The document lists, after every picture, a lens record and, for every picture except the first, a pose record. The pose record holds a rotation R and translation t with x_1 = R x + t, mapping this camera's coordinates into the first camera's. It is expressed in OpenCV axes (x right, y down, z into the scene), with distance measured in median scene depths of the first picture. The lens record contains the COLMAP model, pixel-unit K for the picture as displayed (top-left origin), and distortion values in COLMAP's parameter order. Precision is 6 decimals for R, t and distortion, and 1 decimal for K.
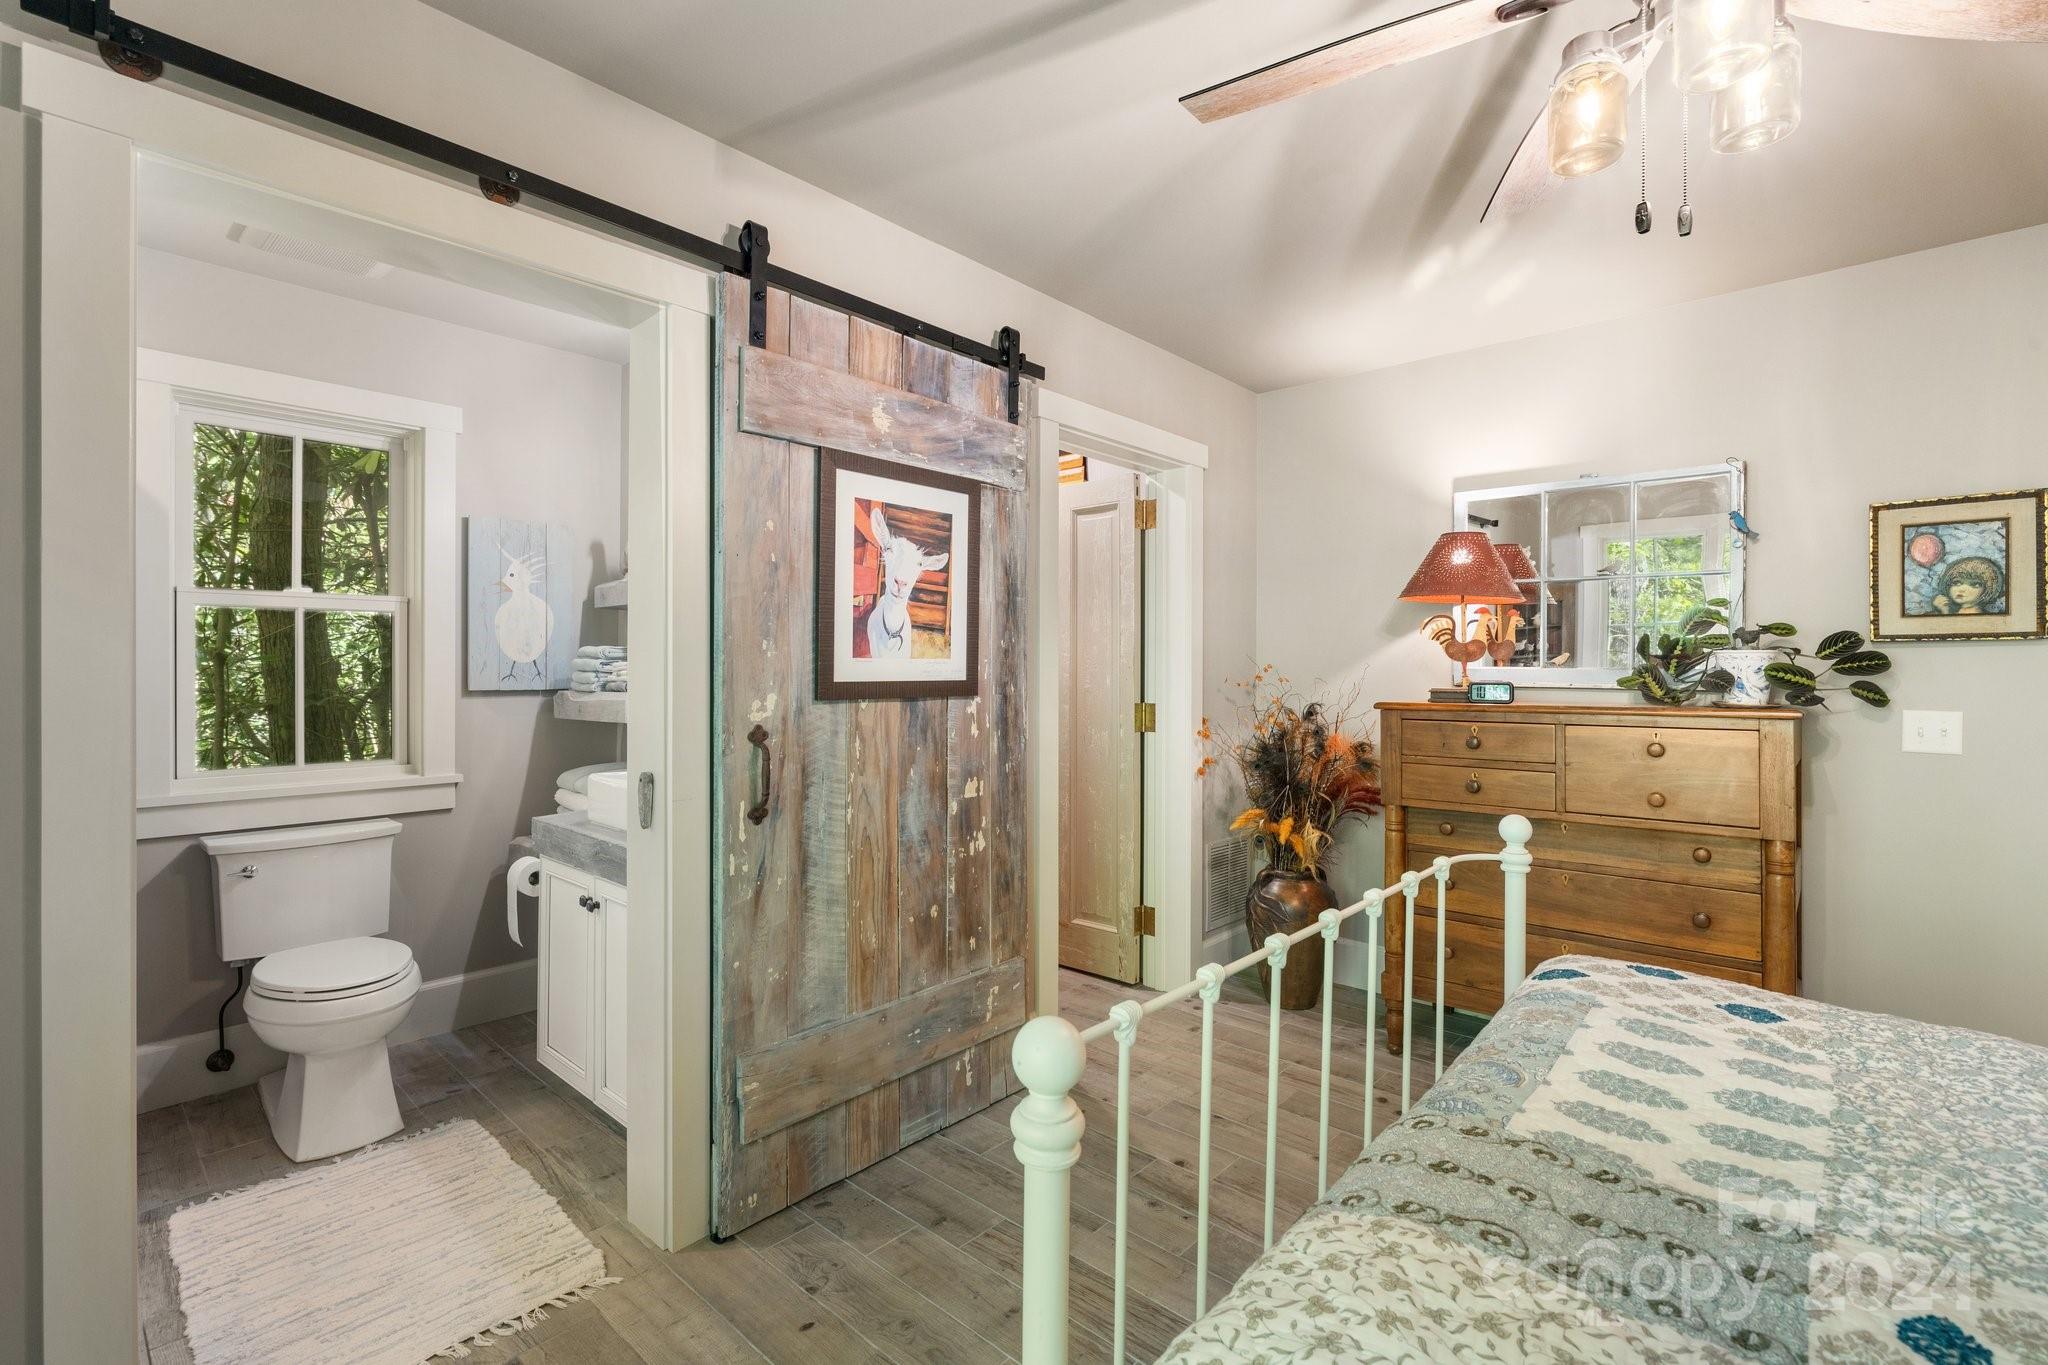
lens RADIAL K [[923.8, 0, 1034.7], [0, 923.8, 674.5], [0, 0, 1]] dist [0.000574, 0.000620]
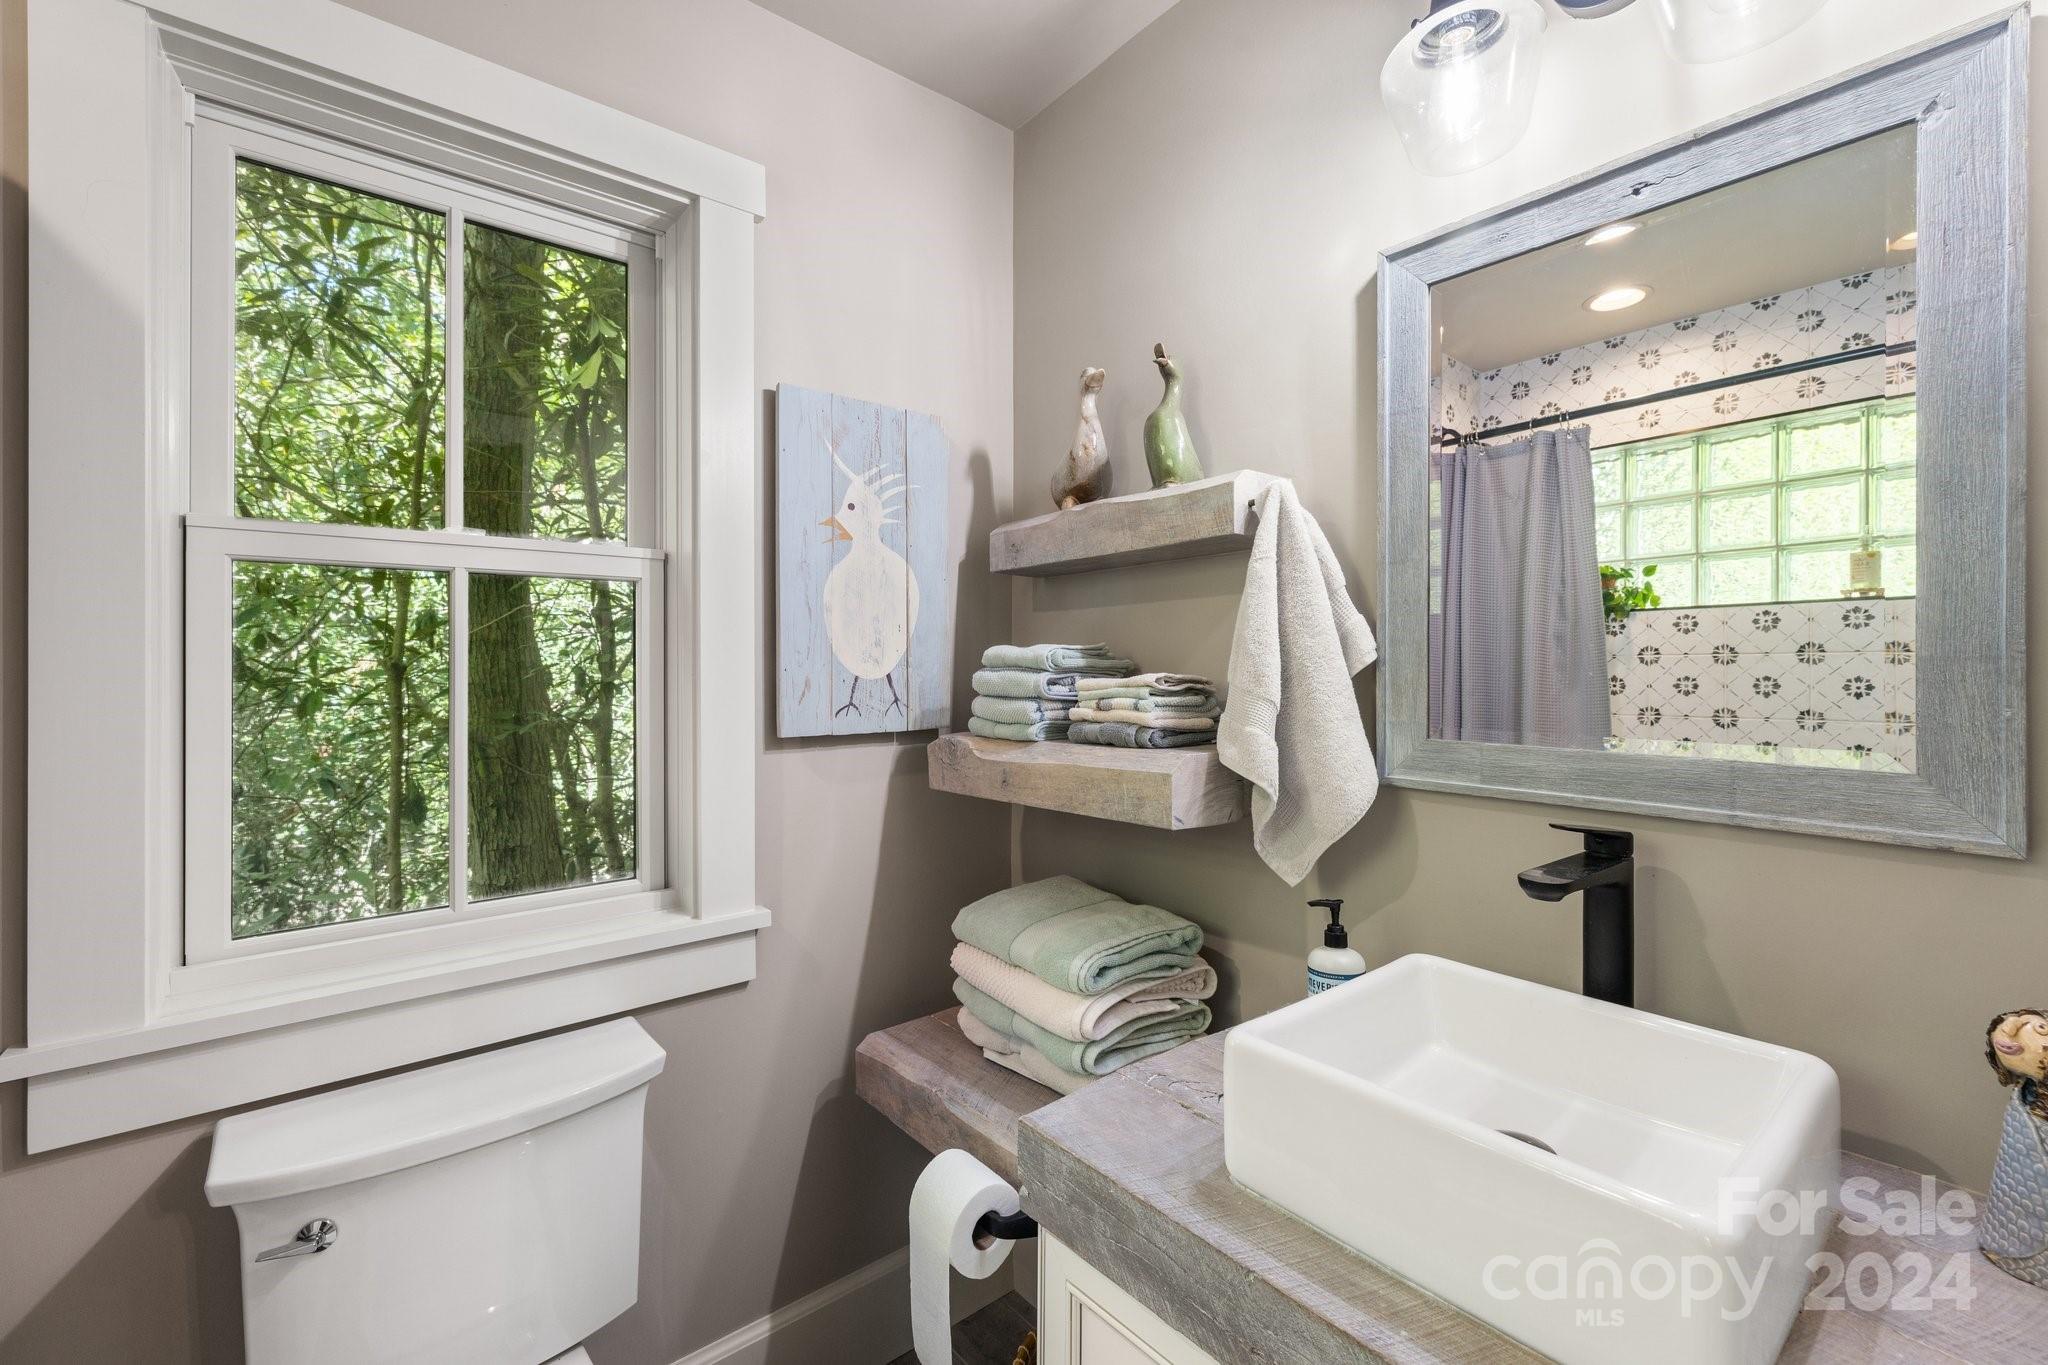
lens RADIAL K [[863.0, 0, 1036.4], [0, 863.0, 663.7], [0, 0, 1]] dist [0.004022, -0.000619]
pose [[0.990566, -0.009810, -0.136685, -0.405558], [0.008289, 0.999897, -0.011686, -0.015437], [0.136785, 0.010443, 0.990546, 0.552081]]
